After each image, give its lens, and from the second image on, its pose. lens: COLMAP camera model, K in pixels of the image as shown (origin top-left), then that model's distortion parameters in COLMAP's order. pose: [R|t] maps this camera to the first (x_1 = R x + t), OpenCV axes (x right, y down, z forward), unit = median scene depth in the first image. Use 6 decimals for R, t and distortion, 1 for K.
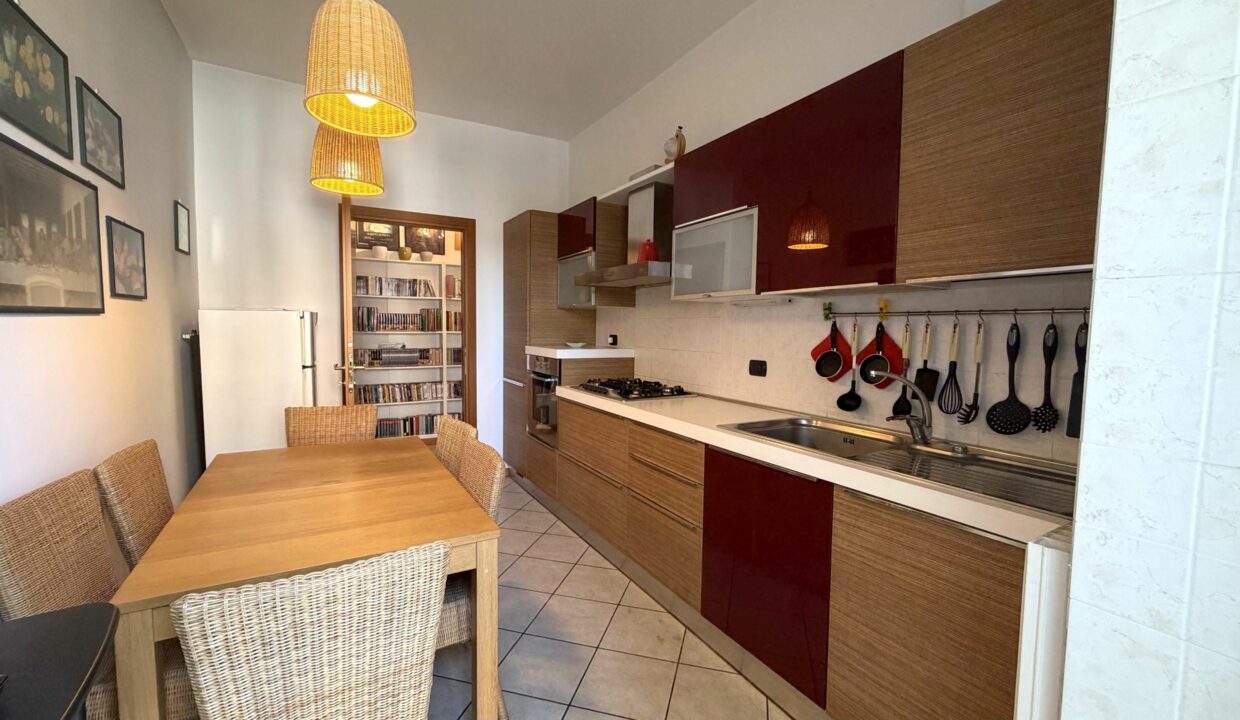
lens RADIAL K [[507.5, 0, 612.1], [0, 507.5, 358.7], [0, 0, 1]] dist [0.001452, -0.000462]
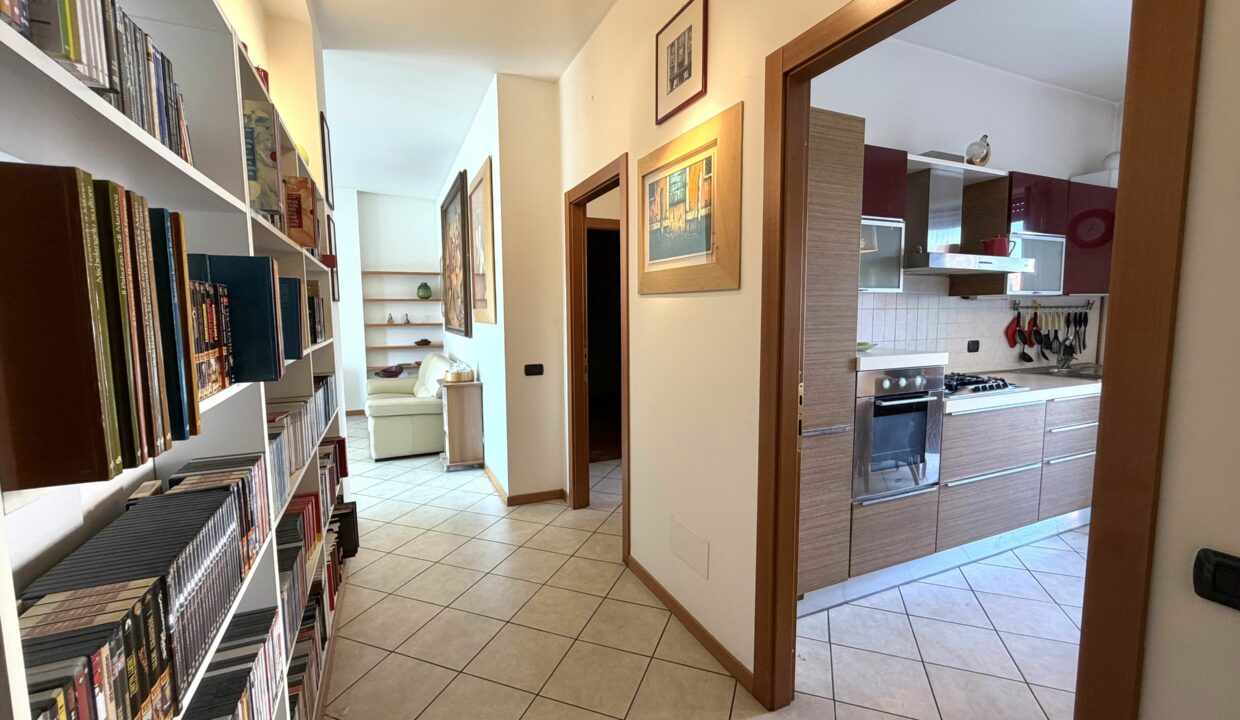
lens RADIAL K [[507.5, 0, 618.0], [0, 507.5, 360.4], [0, 0, 1]] dist [0.001452, -0.000462]
pose [[0.086365, -0.106270, 0.990580, -1.033263], [0.074521, 0.992198, 0.099947, -0.136778], [-0.993473, 0.065187, 0.093610, 1.642745]]
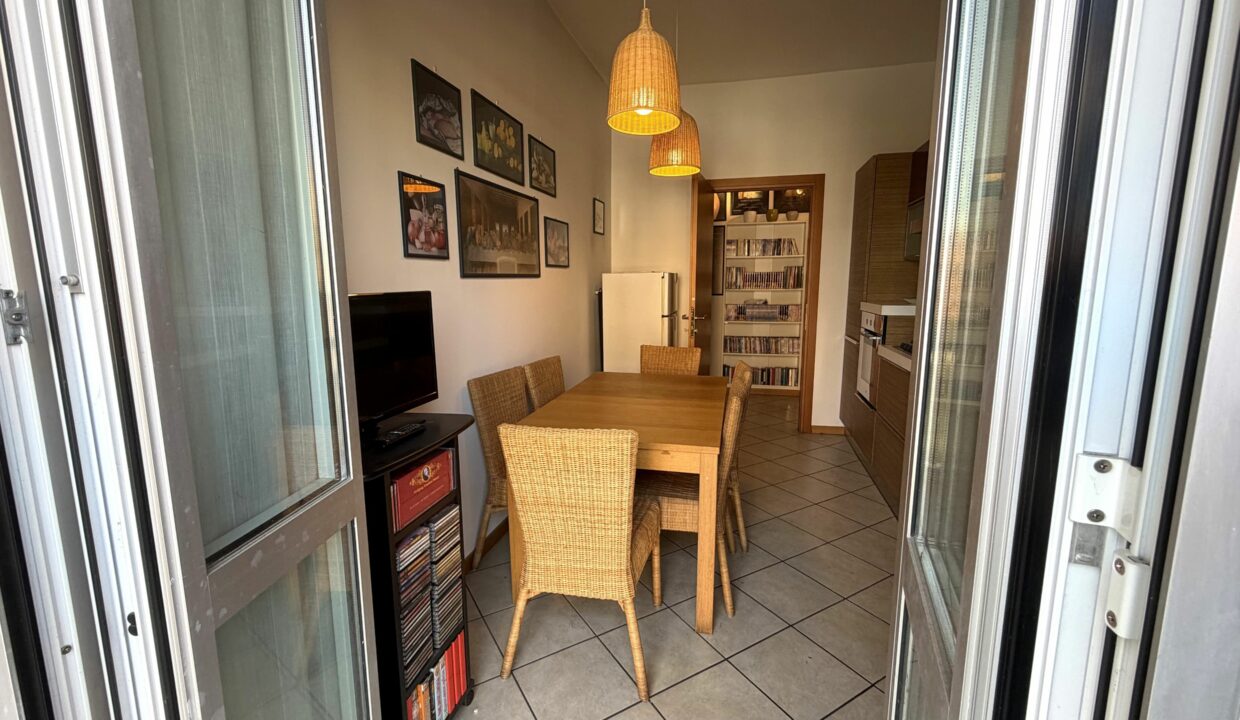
lens RADIAL K [[507.5, 0, 613.5], [0, 507.5, 356.0], [0, 0, 1]] dist [0.001452, -0.000462]
pose [[0.721013, 0.083765, -0.687840, 0.211803], [-0.032193, 0.995644, 0.087504, 0.009277], [0.692174, -0.040948, 0.720568, -0.022059]]
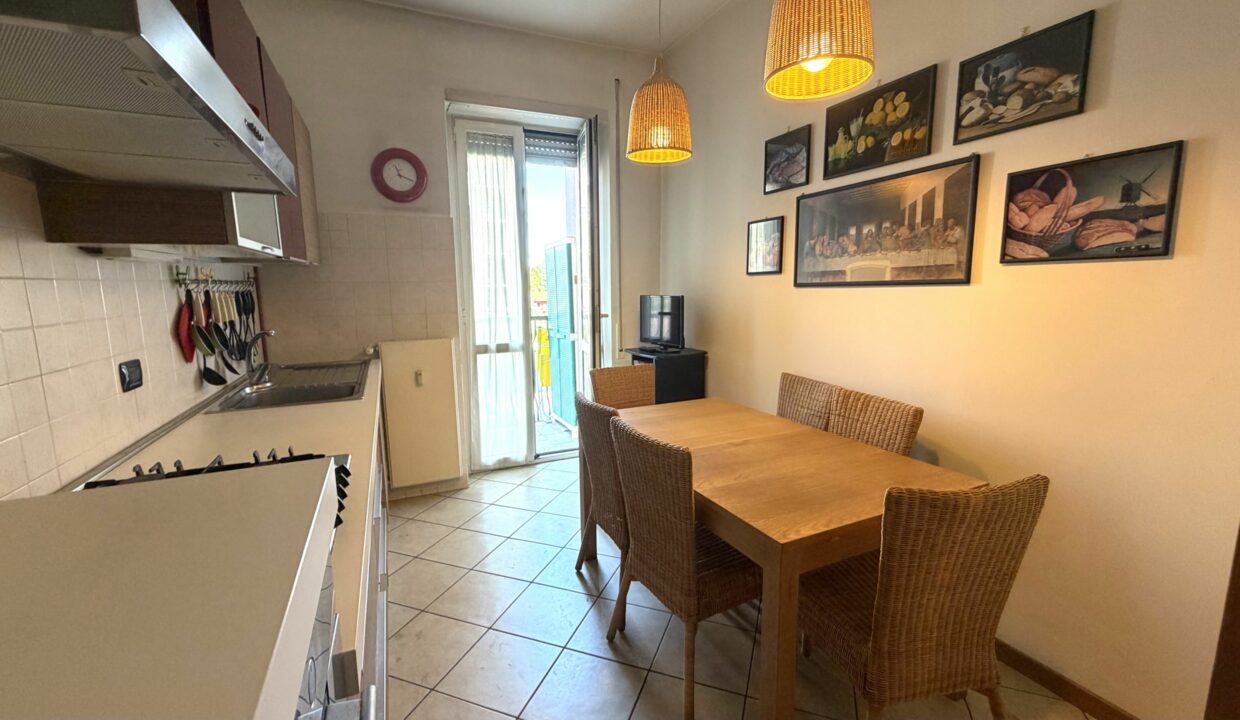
lens RADIAL K [[507.5, 0, 614.2], [0, 507.5, 361.6], [0, 0, 1]] dist [0.001452, -0.000462]
pose [[-0.995665, -0.015541, 0.091704, -0.256521], [0.004572, 0.976573, 0.215136, -0.101852], [-0.092899, 0.214622, -0.972269, 1.338579]]
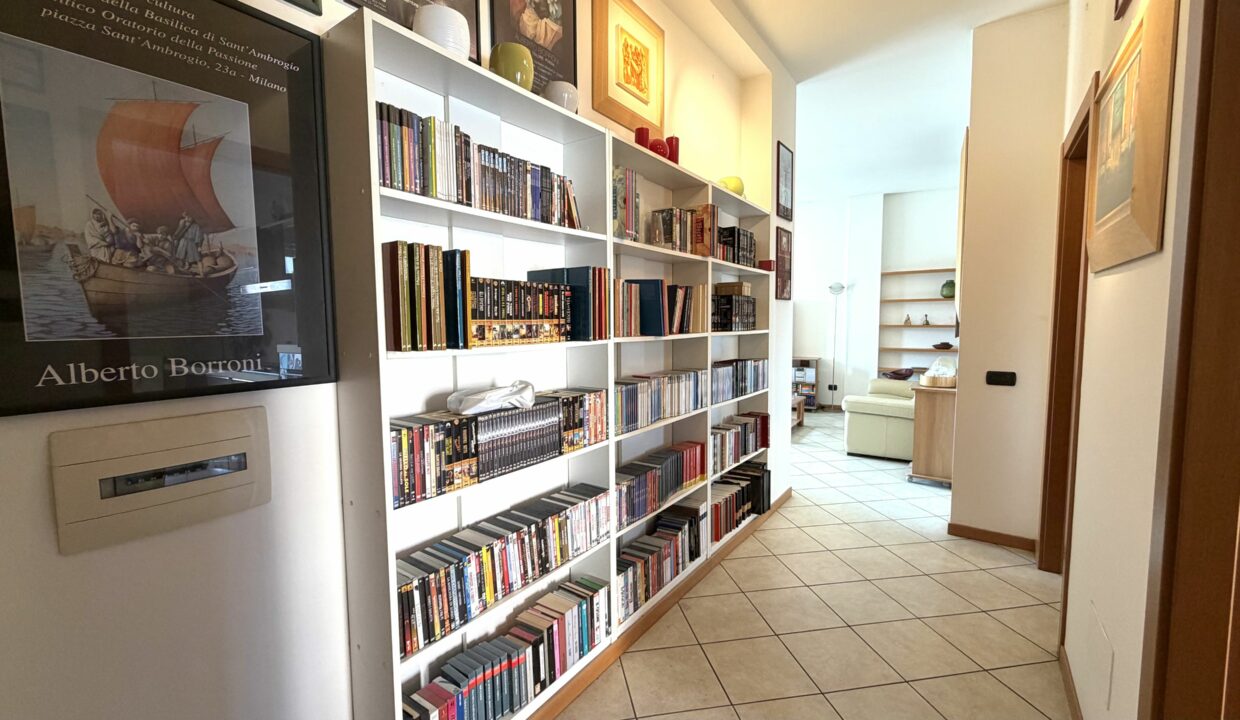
lens RADIAL K [[507.5, 0, 614.7], [0, 507.5, 358.8], [0, 0, 1]] dist [0.001452, -0.000462]
pose [[0.902700, -0.048389, 0.427541, -0.919203], [0.044528, 0.998827, 0.019031, -0.090856], [-0.427960, 0.001858, 0.903796, 1.350991]]
